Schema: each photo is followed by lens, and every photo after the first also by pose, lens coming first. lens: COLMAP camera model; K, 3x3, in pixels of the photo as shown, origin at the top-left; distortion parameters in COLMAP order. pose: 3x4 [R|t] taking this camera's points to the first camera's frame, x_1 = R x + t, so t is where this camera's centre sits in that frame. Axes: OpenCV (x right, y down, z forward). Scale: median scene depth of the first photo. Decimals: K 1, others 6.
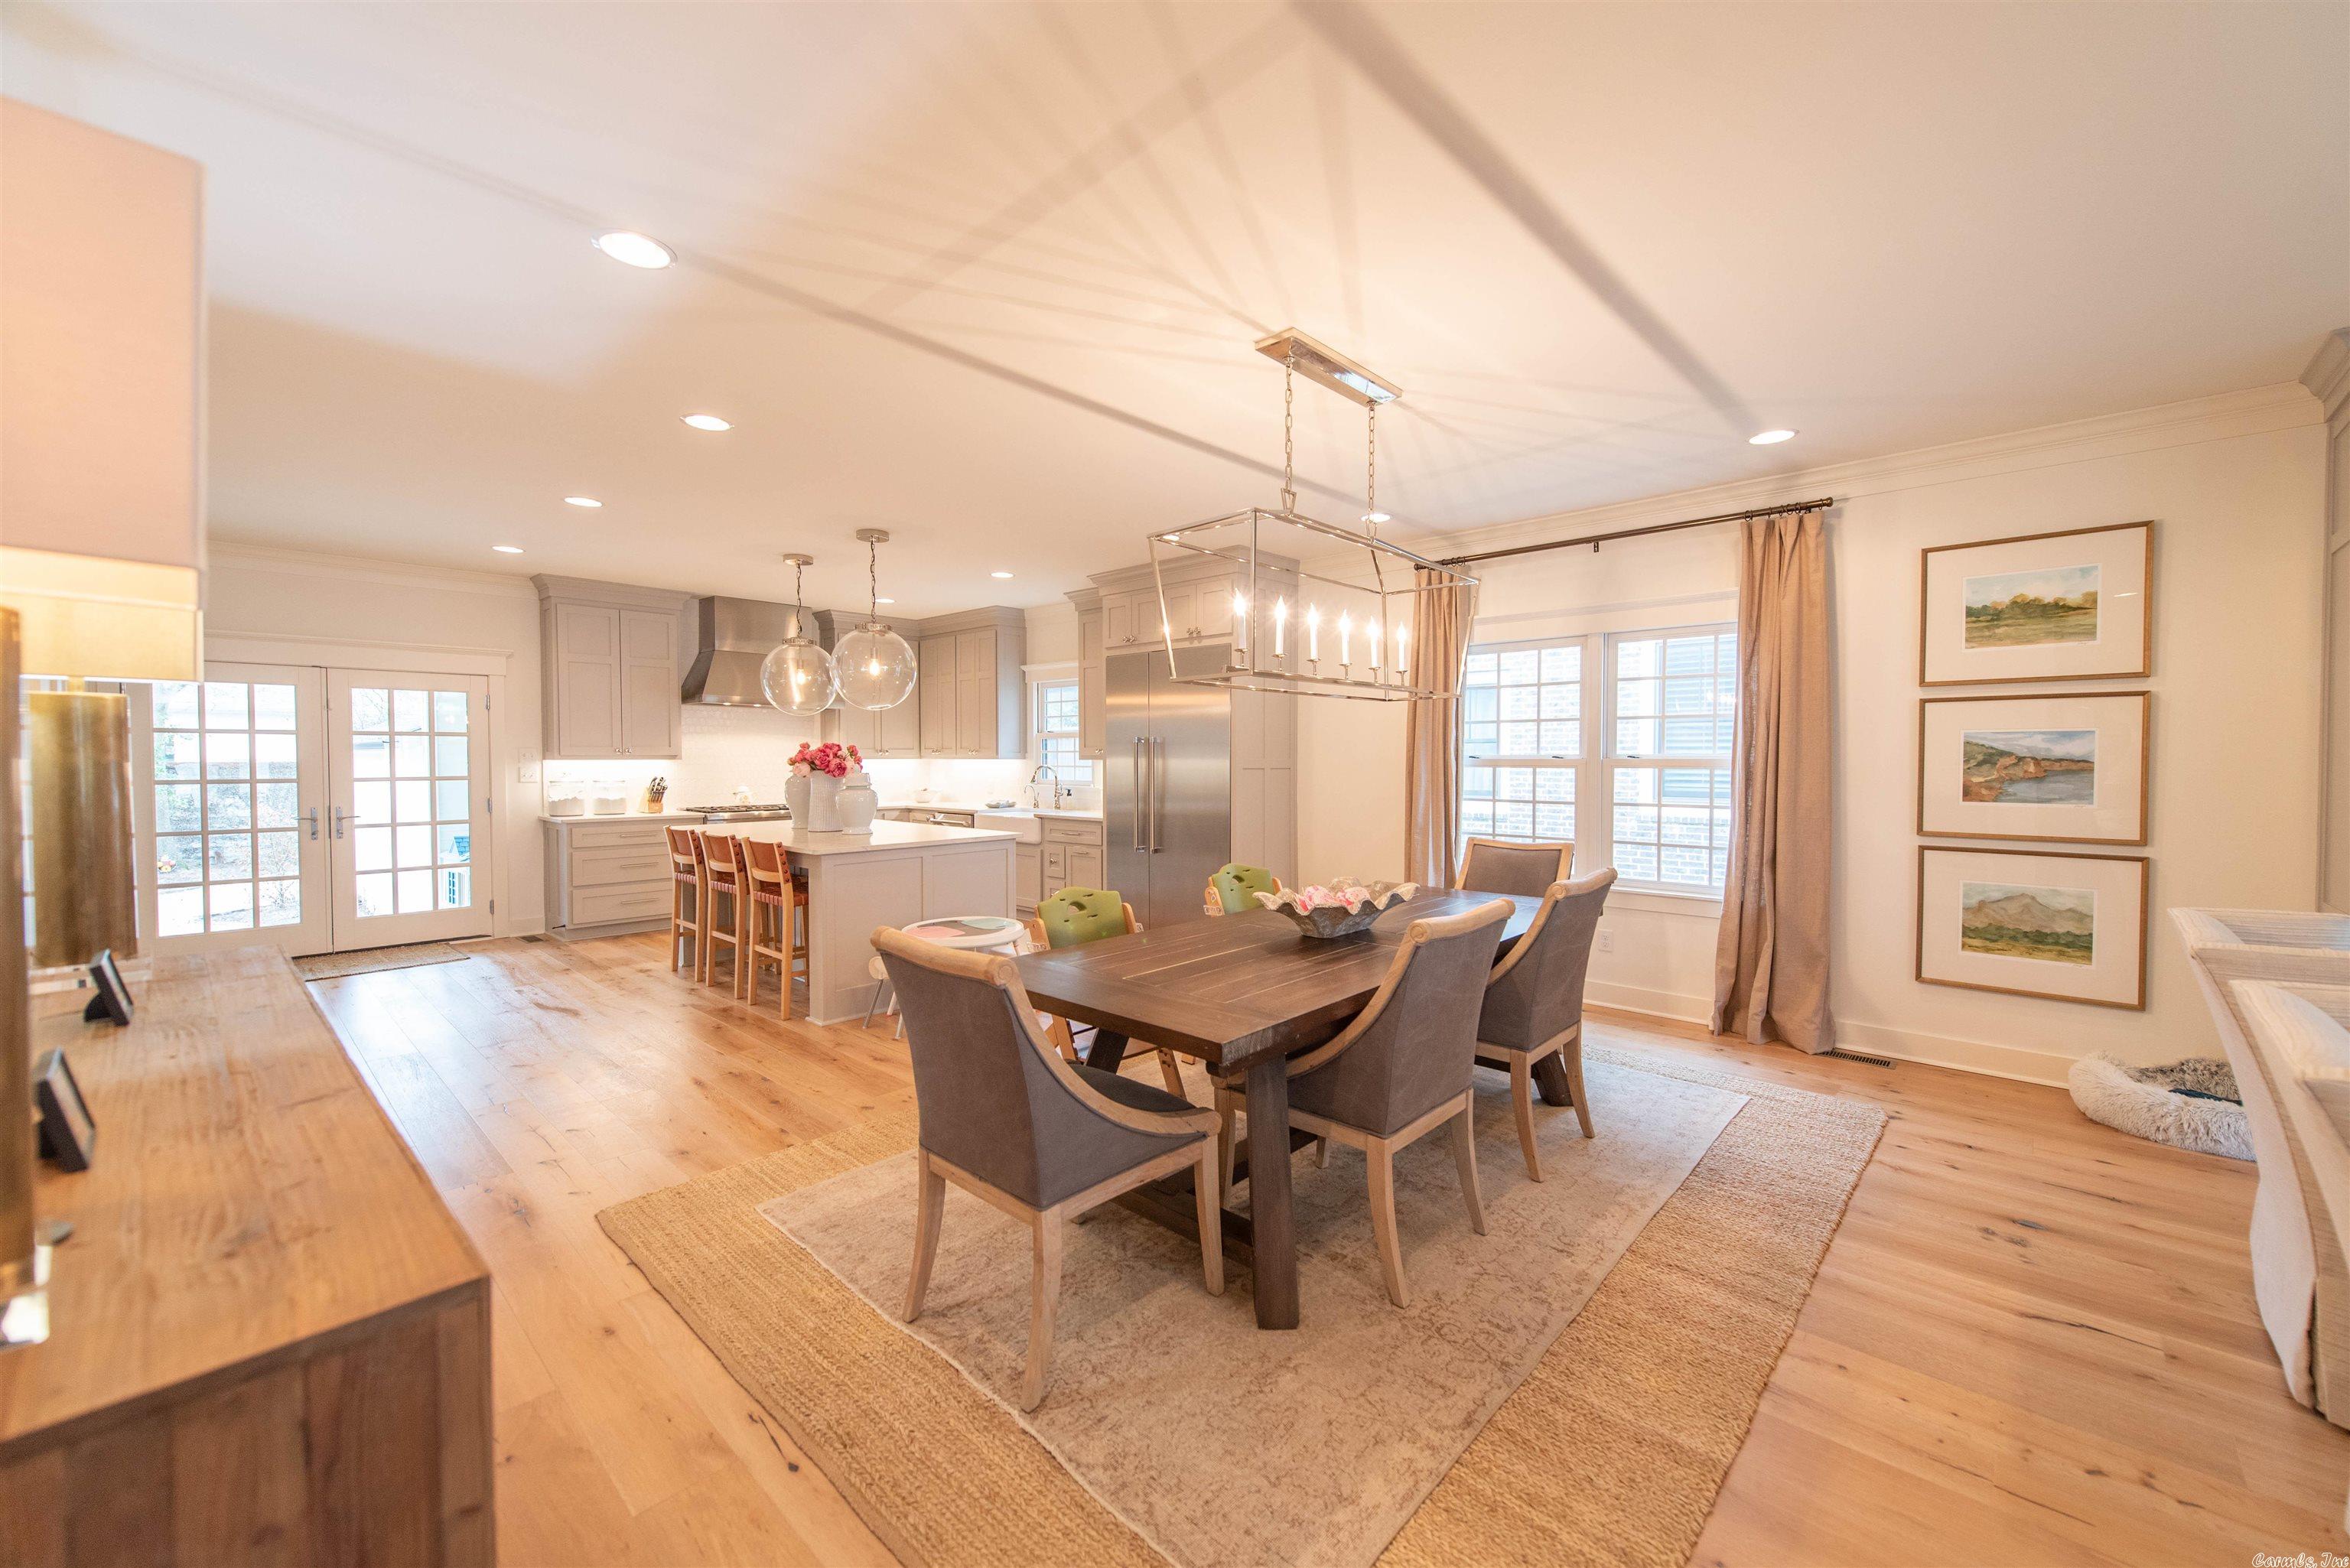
lens RADIAL K [[921.0, 0, 1179.5], [0, 921.0, 779.8], [0, 0, 1]] dist [0.000185, -0.000128]
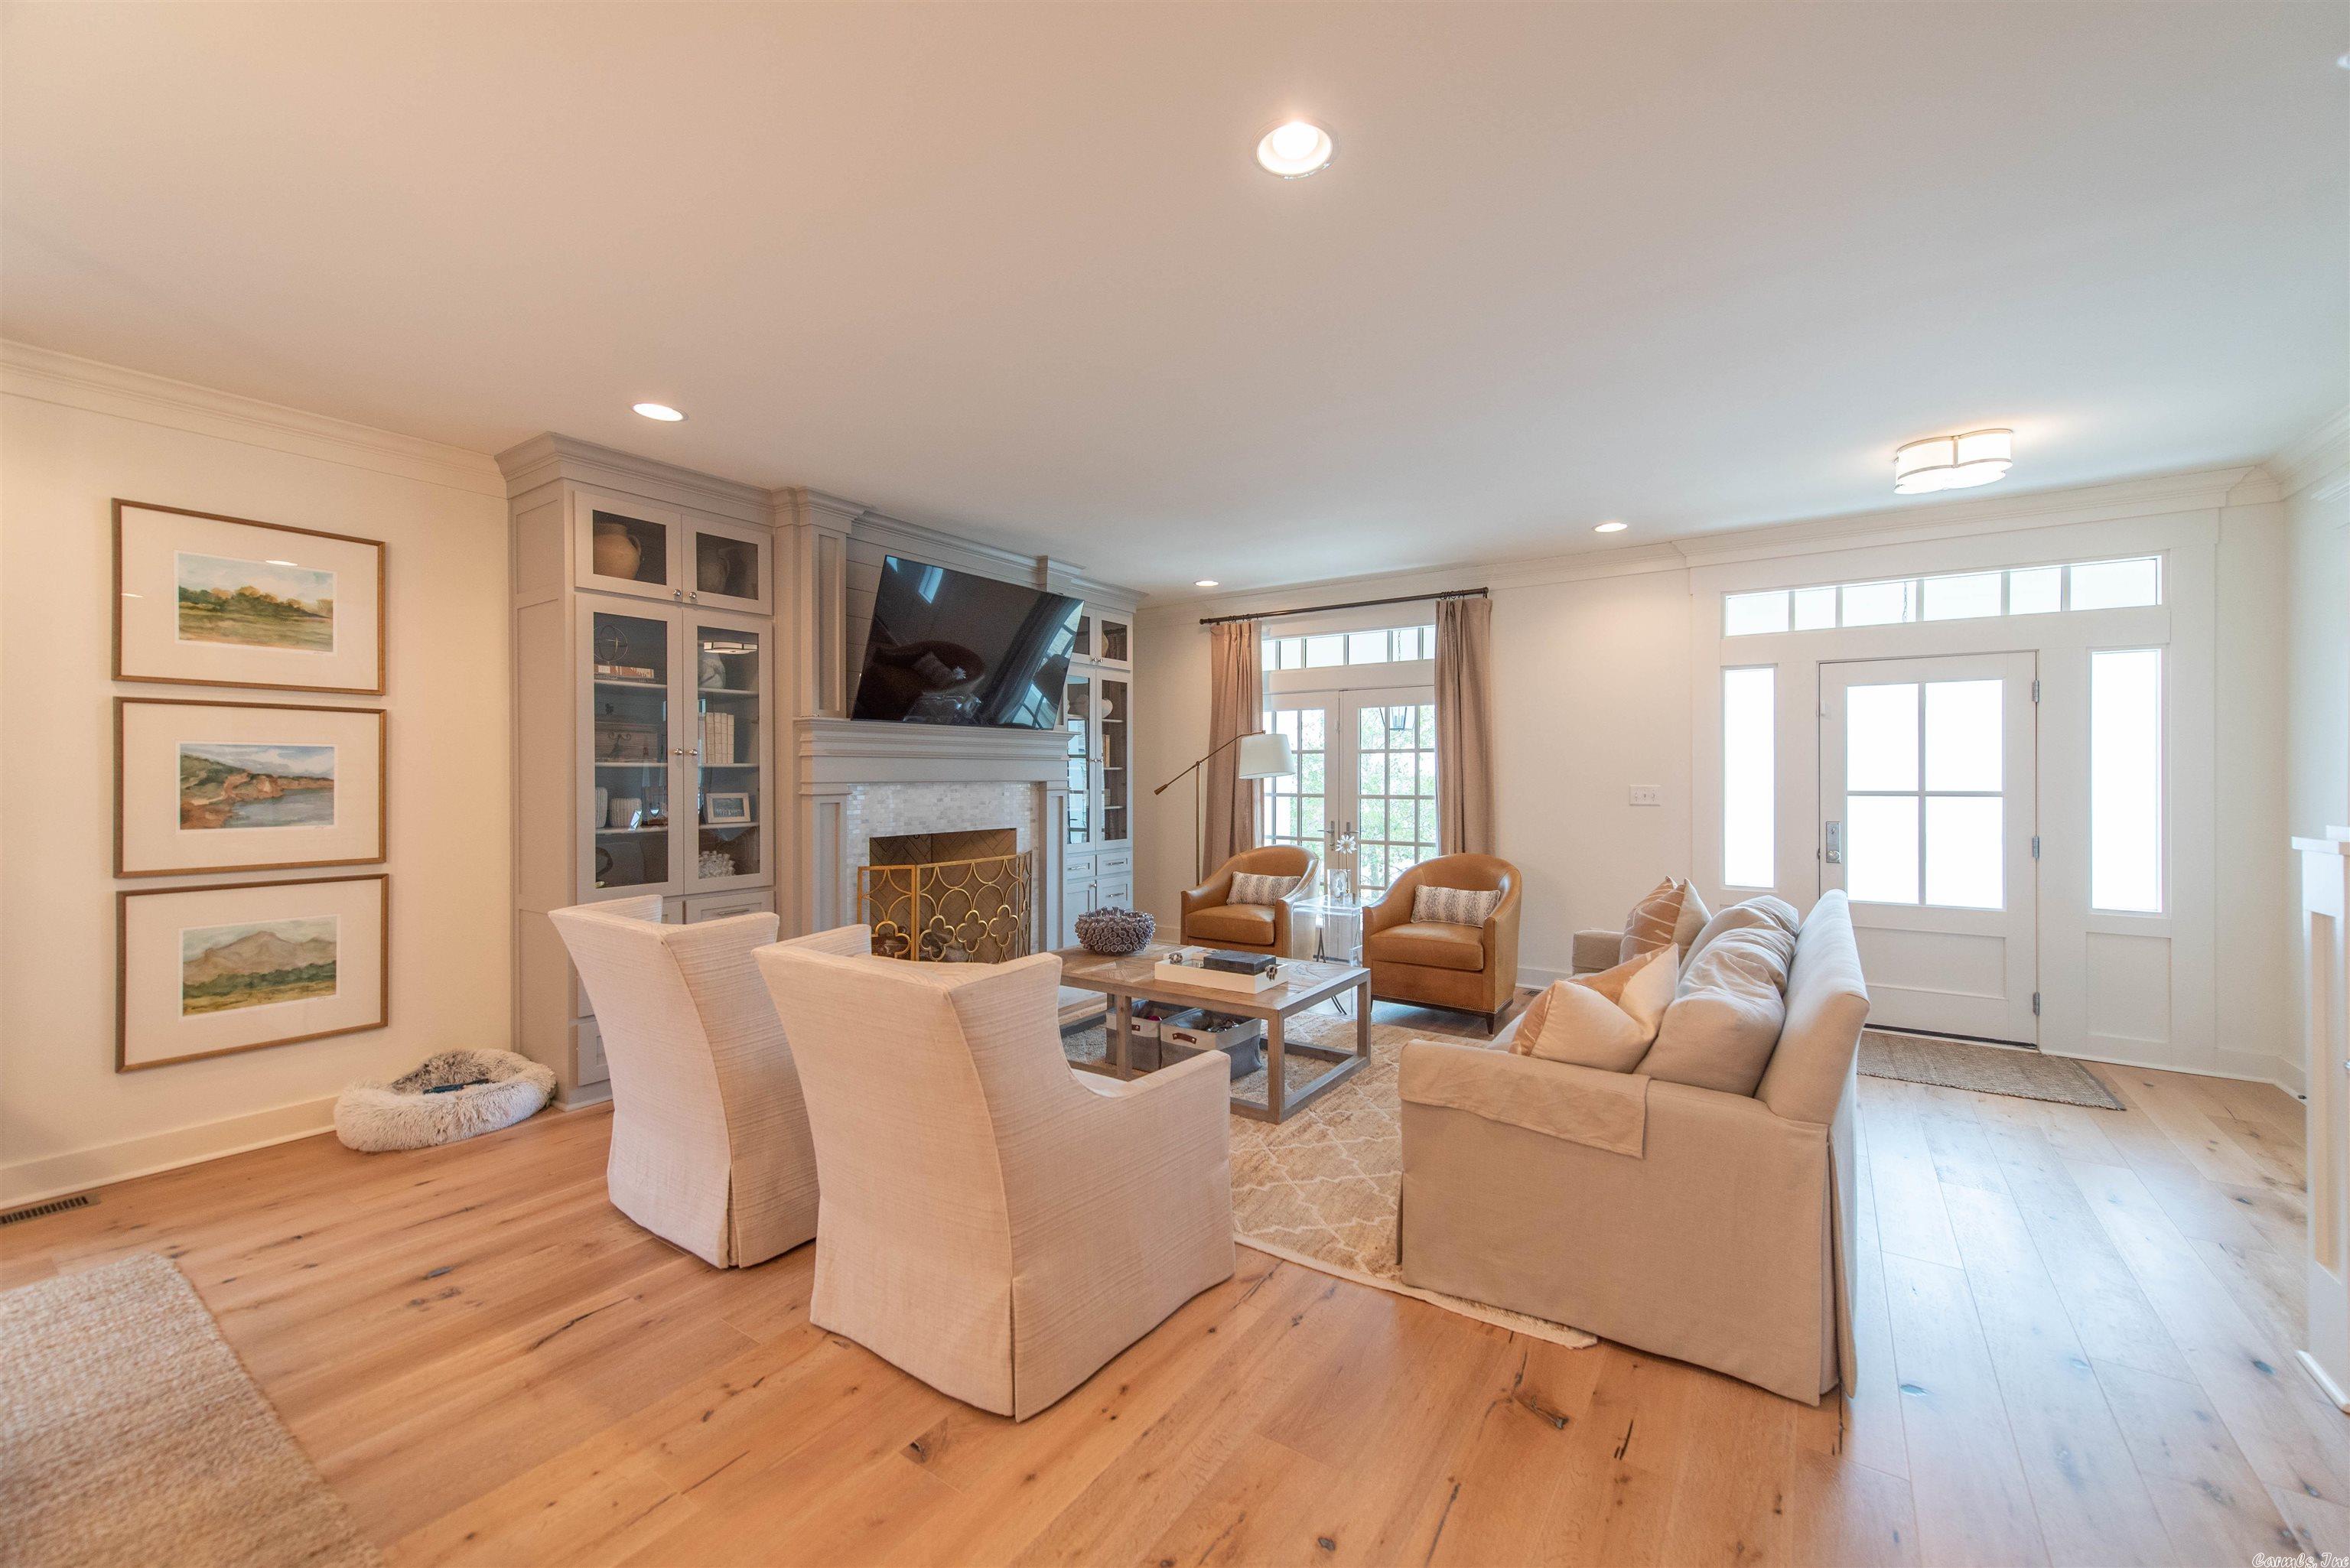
lens RADIAL K [[941.2, 0, 1180.7], [0, 941.2, 776.2], [0, 0, 1]] dist [0.000896, 0.000111]
pose [[-0.166815, 0.000201, 0.985988, -0.106137], [0.023838, 0.999708, 0.003830, -0.005619], [-0.985700, 0.024143, -0.166772, 0.287780]]
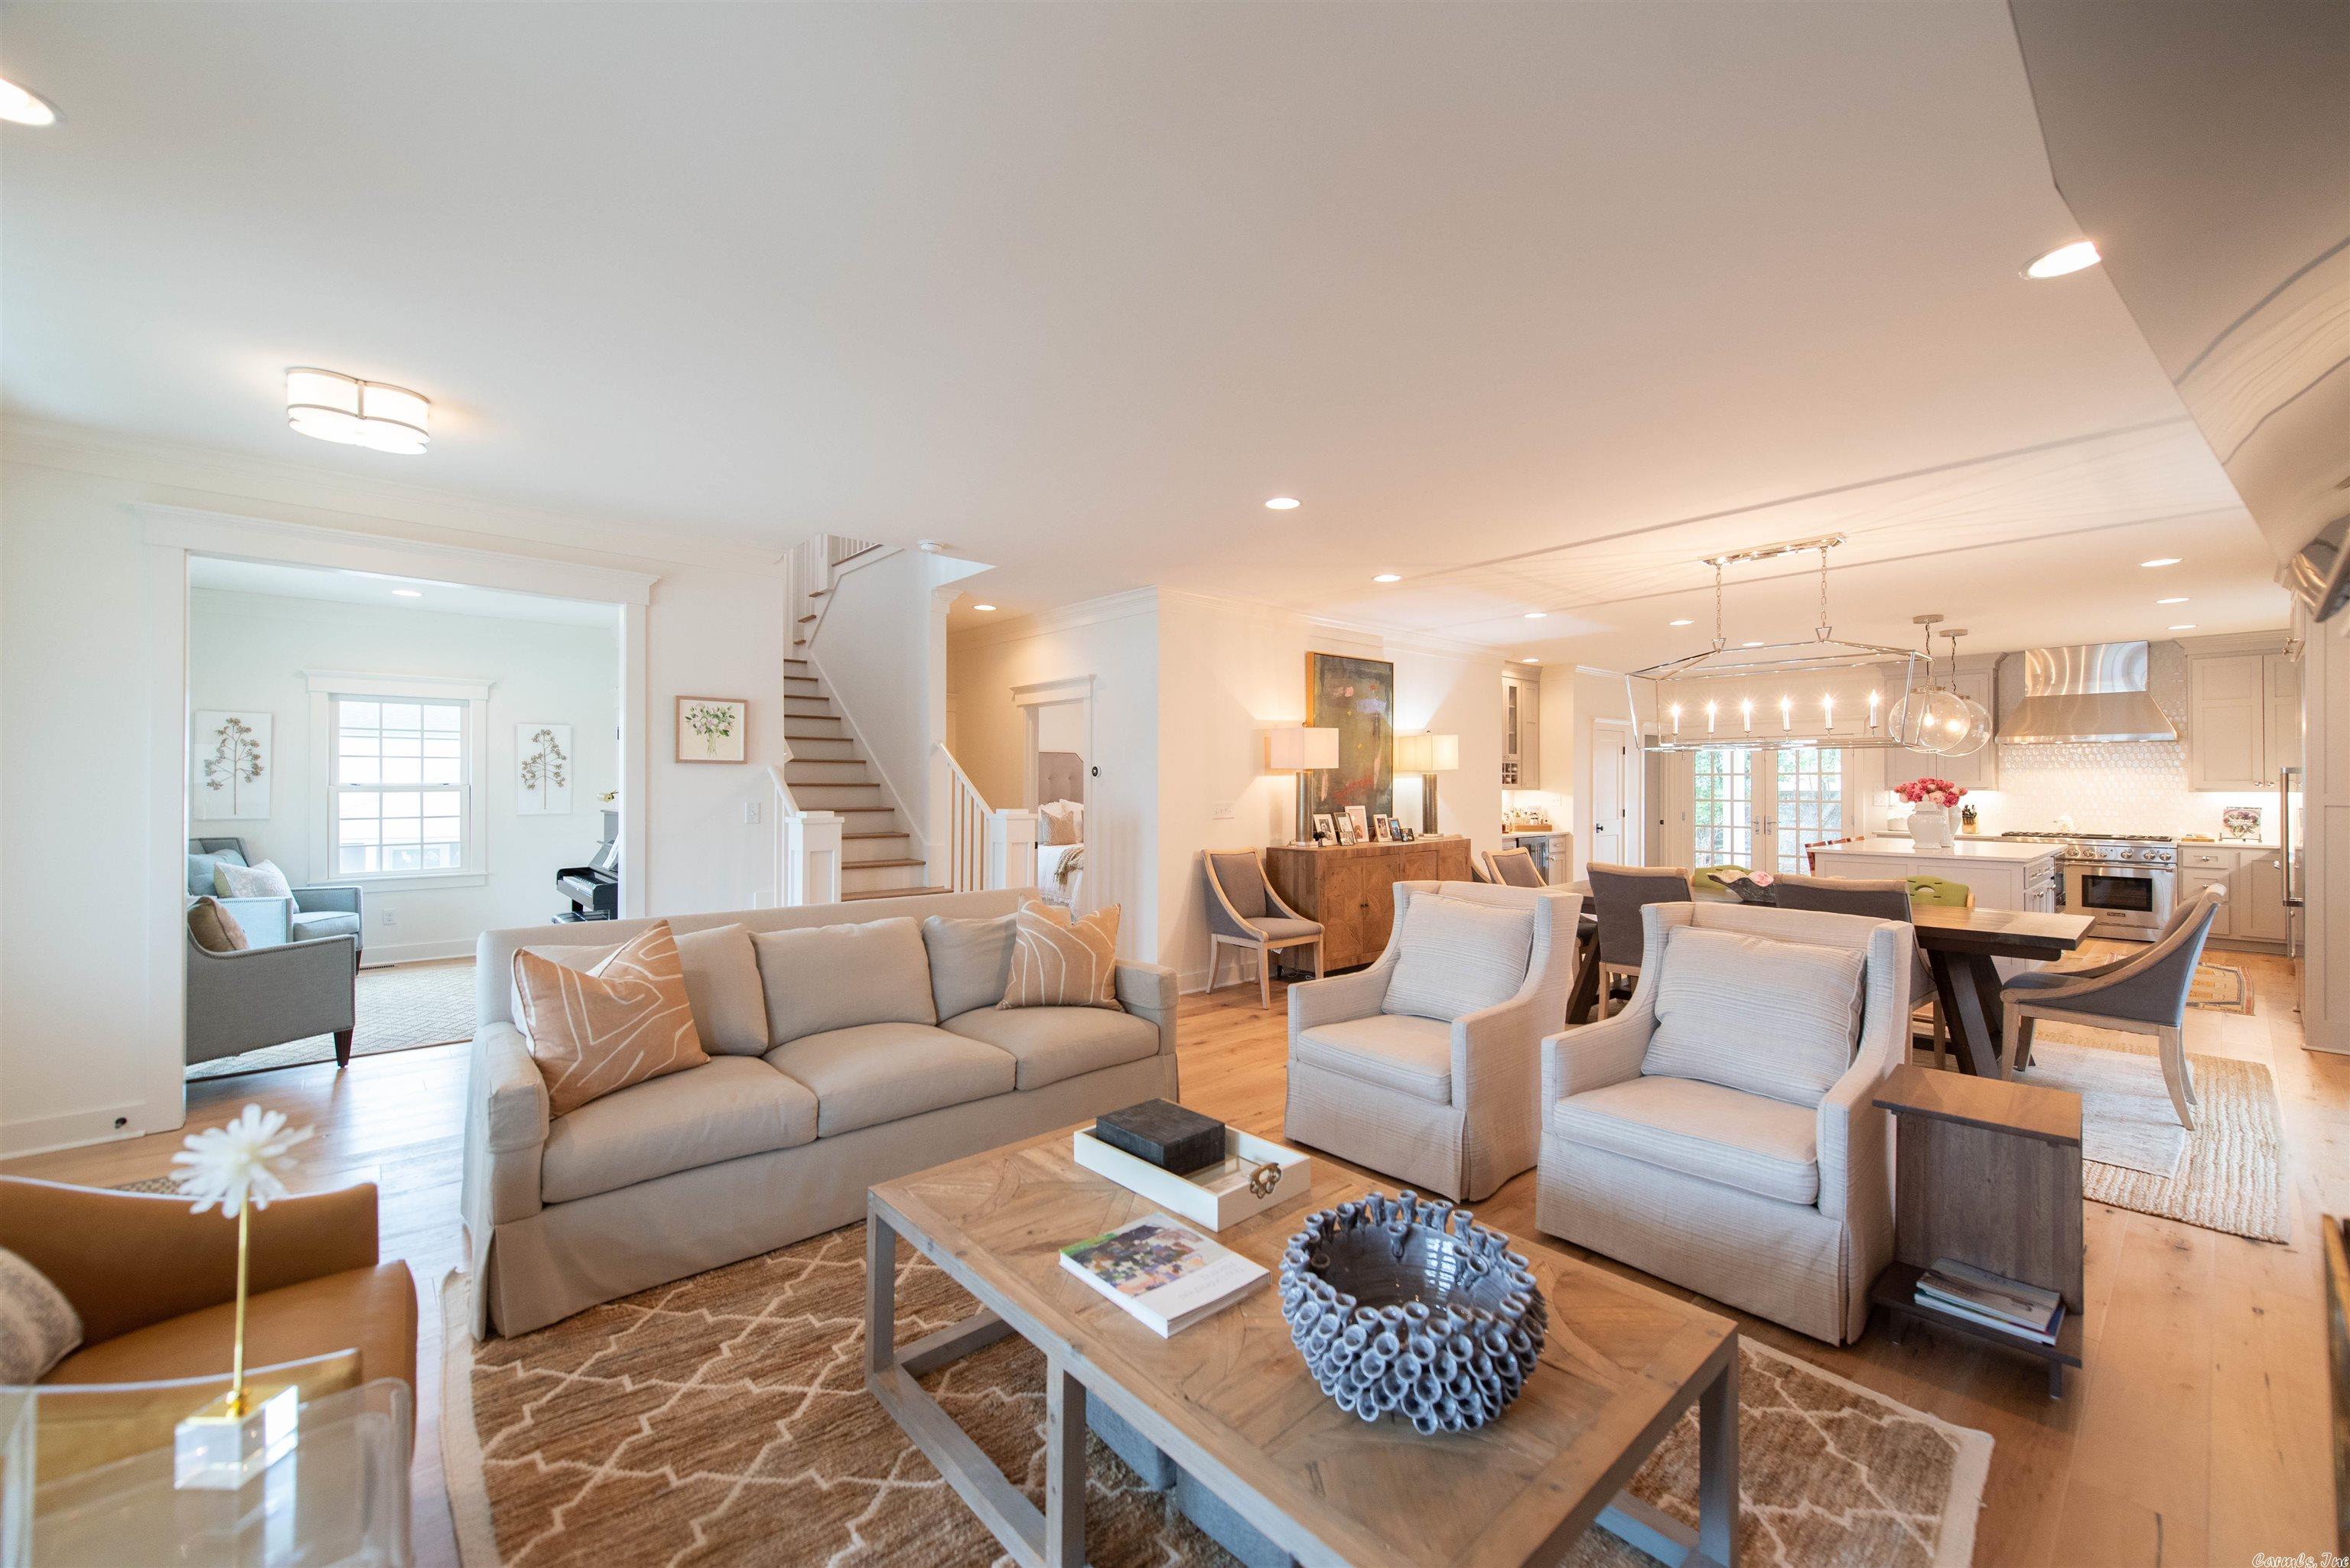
lens RADIAL K [[914.5, 0, 1175.0], [0, 914.5, 784.0], [0, 0, 1]] dist [0.000269, -0.000159]
pose [[-0.099086, -0.001017, -0.995078, 1.490527], [-0.026416, 0.999650, 0.001609, -0.008599], [0.994728, 0.026446, -0.099078, 0.102345]]
